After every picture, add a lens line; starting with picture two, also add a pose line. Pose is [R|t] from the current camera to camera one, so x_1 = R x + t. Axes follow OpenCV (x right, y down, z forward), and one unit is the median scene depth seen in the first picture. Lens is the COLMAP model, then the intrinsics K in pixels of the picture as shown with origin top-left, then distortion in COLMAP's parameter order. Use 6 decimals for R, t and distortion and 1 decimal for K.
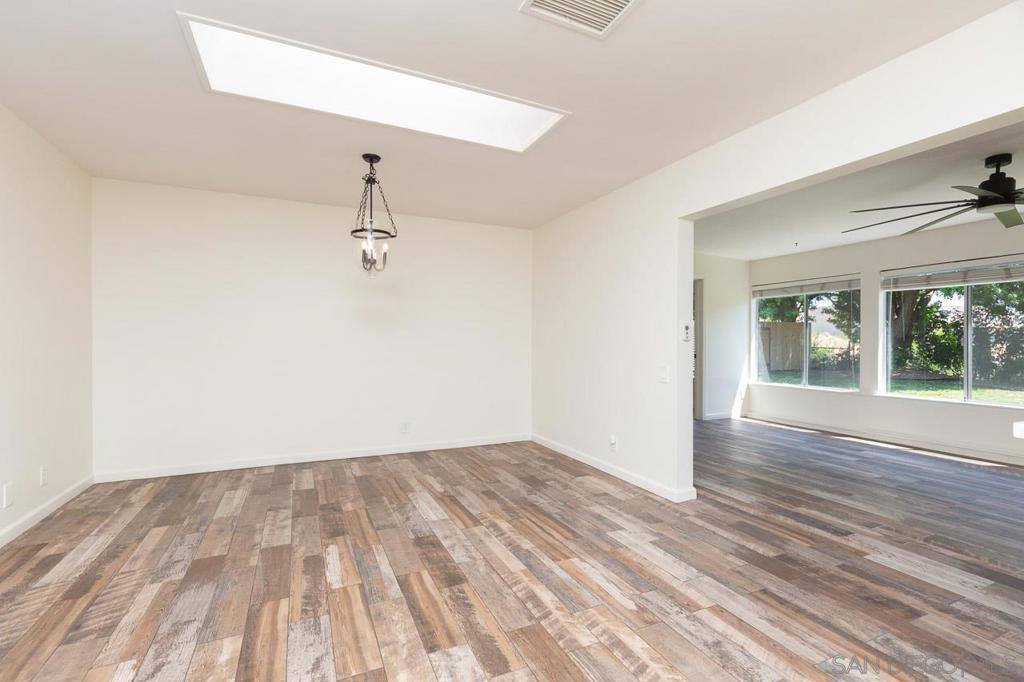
lens RADIAL K [[464.0, 0, 516.5], [0, 464.0, 341.1], [0, 0, 1]] dist [0.000306, -0.000870]
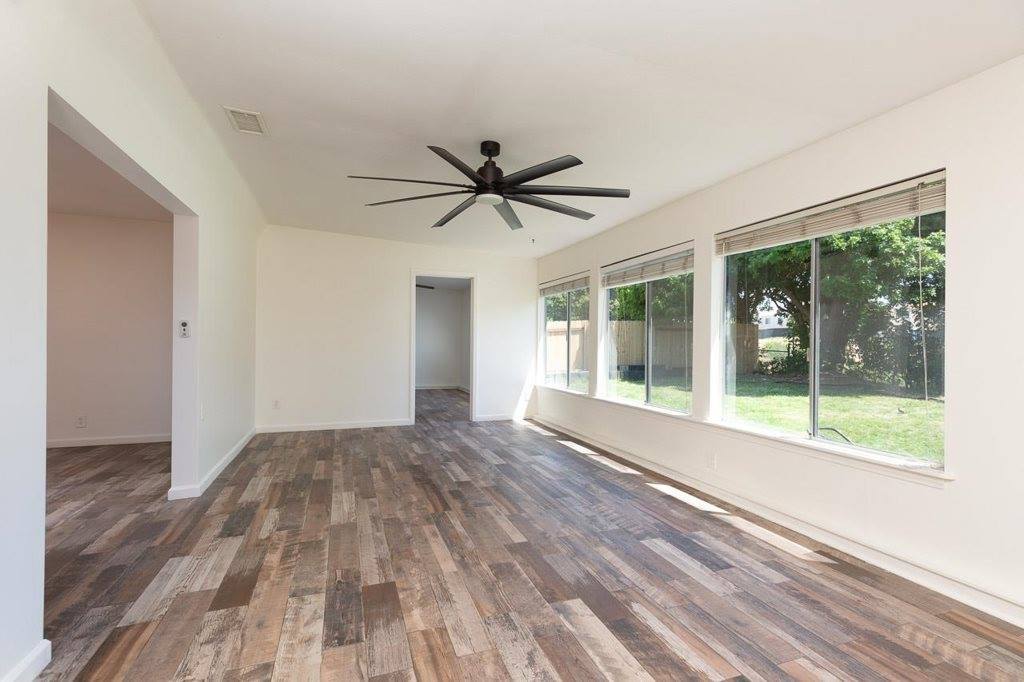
lens RADIAL K [[464.0, 0, 515.1], [0, 464.0, 339.9], [0, 0, 1]] dist [0.000306, -0.000870]
pose [[0.996788, -0.001111, -0.080078, 1.228441], [0.000450, 0.999966, -0.008269, 0.013366], [0.080084, 0.008207, 0.996754, 0.068595]]
